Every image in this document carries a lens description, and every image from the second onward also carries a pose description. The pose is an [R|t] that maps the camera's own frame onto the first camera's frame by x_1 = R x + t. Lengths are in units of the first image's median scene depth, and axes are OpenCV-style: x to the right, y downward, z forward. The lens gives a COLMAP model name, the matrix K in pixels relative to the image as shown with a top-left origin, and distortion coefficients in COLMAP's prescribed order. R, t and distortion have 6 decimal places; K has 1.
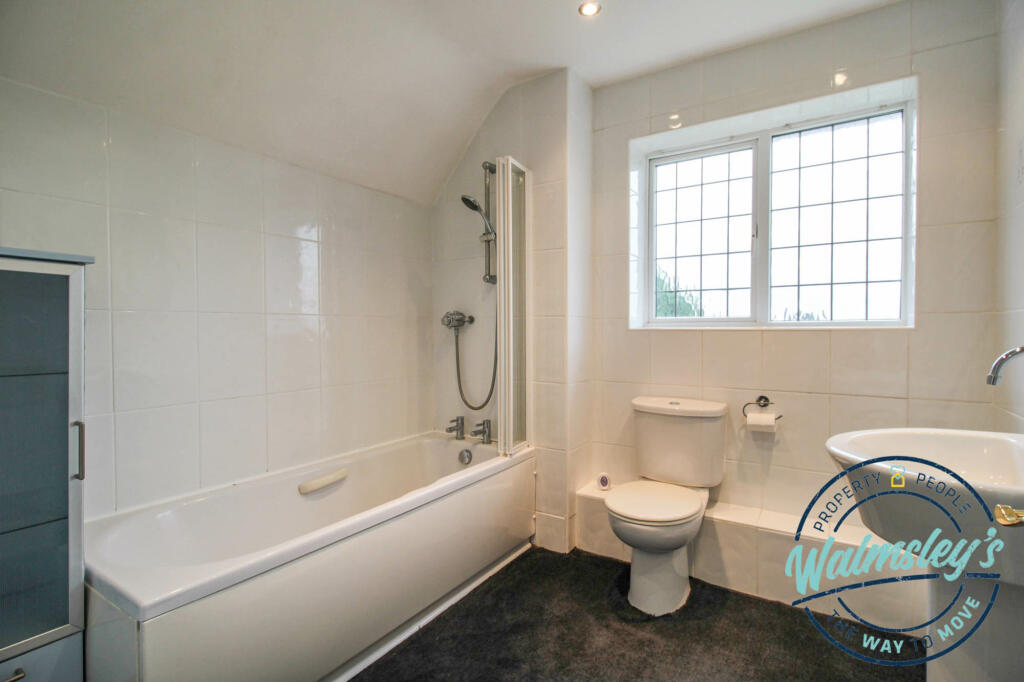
lens RADIAL K [[475.7, 0, 505.8], [0, 475.7, 337.0], [0, 0, 1]] dist [0.002568, -0.001591]
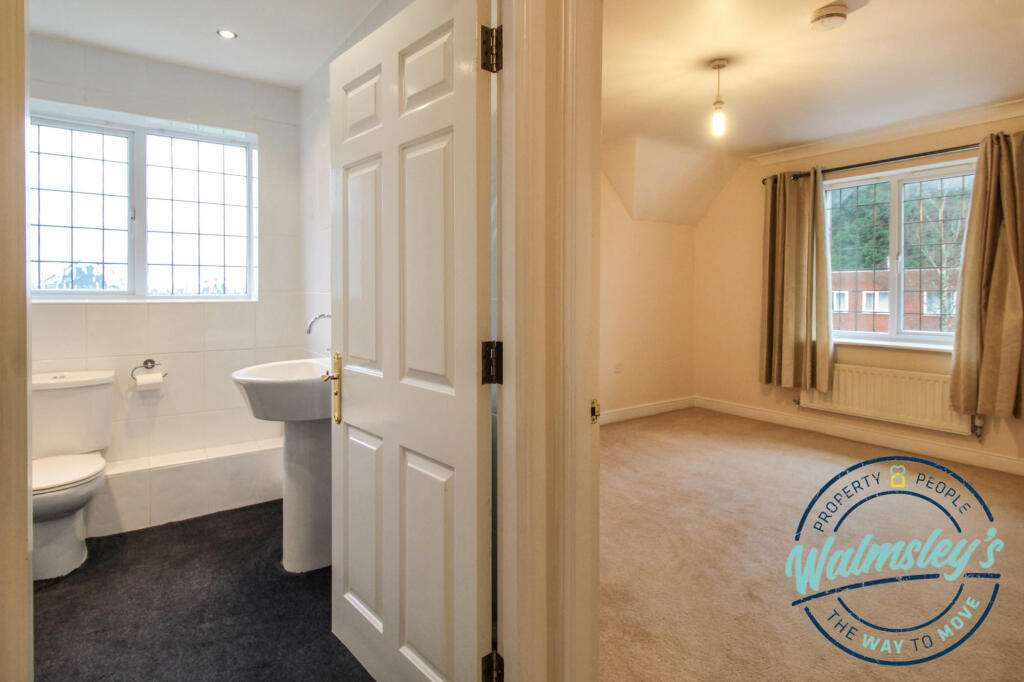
lens RADIAL K [[475.7, 0, 518.4], [0, 475.7, 305.7], [0, 0, 1]] dist [0.002568, -0.001591]
pose [[0.311975, -0.015528, 0.949963, -0.283909], [0.005552, 0.999879, 0.014521, -0.020225], [-0.950074, 0.000744, 0.312024, -0.228089]]
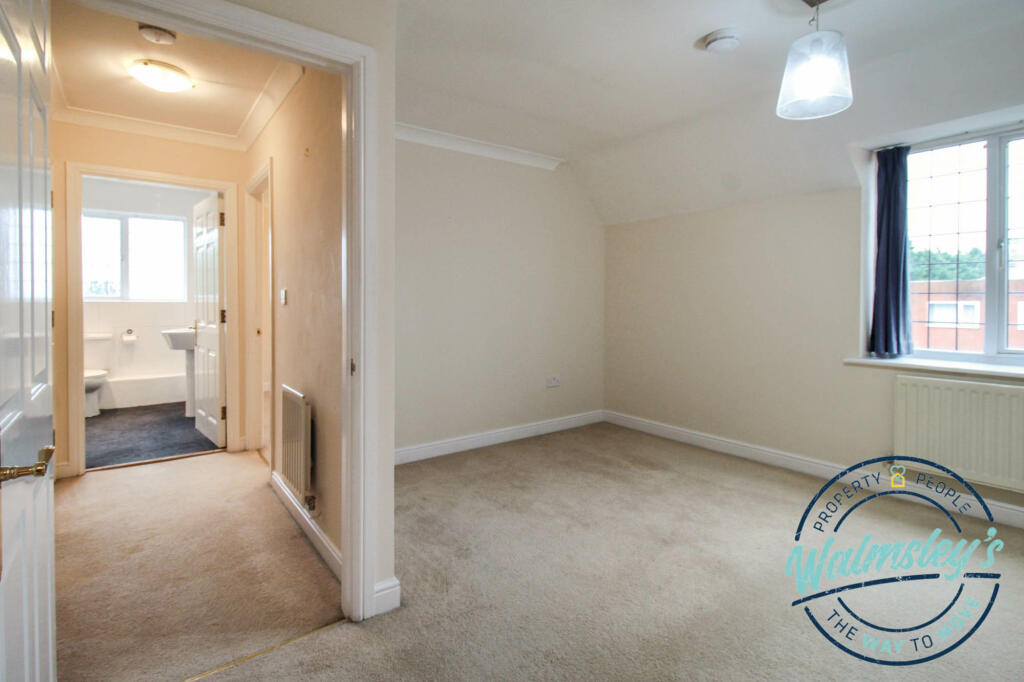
lens RADIAL K [[475.7, 0, 515.1], [0, 475.7, 303.7], [0, 0, 1]] dist [0.002568, -0.001591]
pose [[0.319995, -0.009154, 0.947375, -1.105289], [0.014736, 0.999880, 0.004684, 0.010484], [-0.947305, 0.012462, 0.320092, -1.605544]]
